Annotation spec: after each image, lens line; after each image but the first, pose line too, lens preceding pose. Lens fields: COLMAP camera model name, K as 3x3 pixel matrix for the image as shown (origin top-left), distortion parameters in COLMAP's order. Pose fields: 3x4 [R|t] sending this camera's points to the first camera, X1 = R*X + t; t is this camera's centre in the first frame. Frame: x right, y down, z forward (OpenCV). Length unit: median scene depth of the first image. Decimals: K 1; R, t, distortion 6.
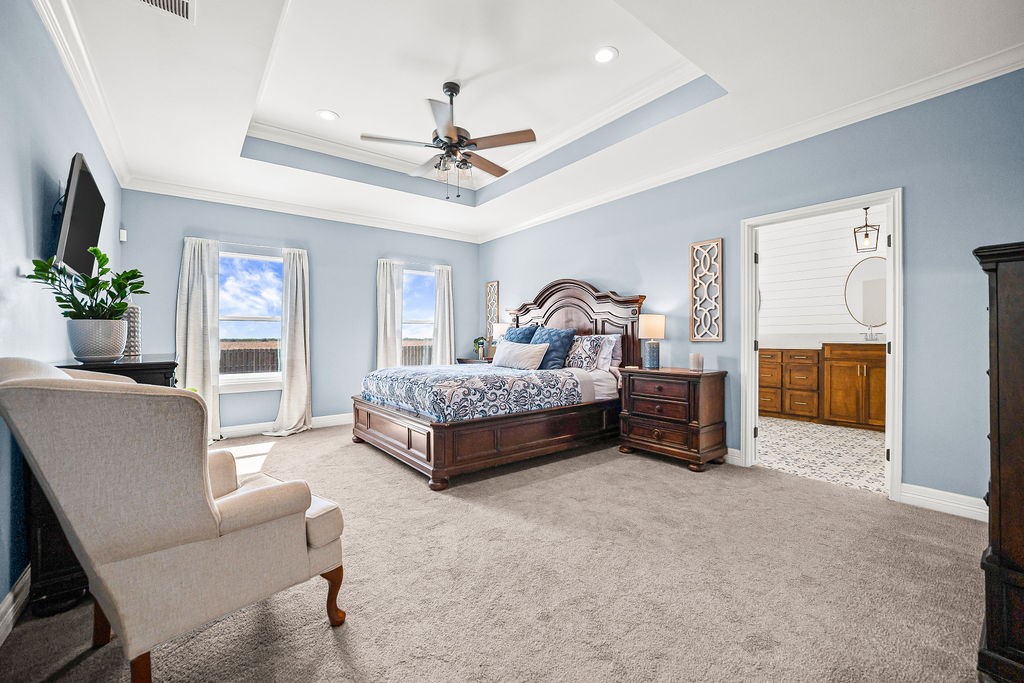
lens RADIAL K [[410.2, 0, 512.2], [0, 410.2, 334.2], [0, 0, 1]] dist [-0.021762, 0.004203]
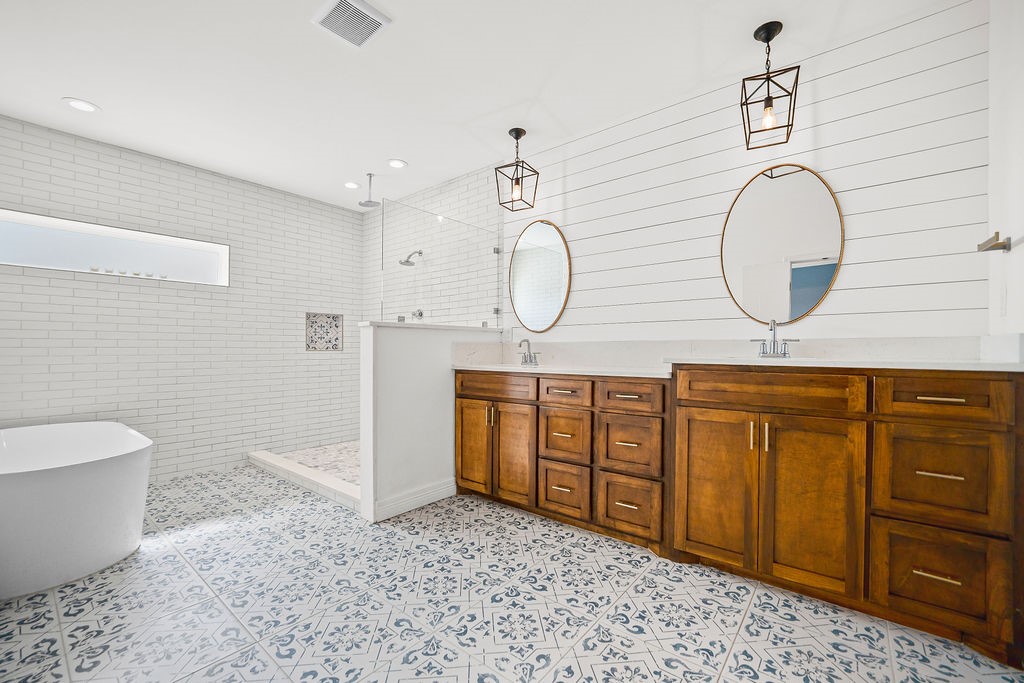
lens RADIAL K [[410.2, 0, 514.6], [0, 410.2, 350.1], [0, 0, 1]] dist [-0.021762, 0.004203]
pose [[0.973403, 0.004612, 0.229053, 0.517845], [-0.006871, 0.999935, 0.009068, 0.006407], [-0.228996, -0.010401, 0.973372, 0.638070]]
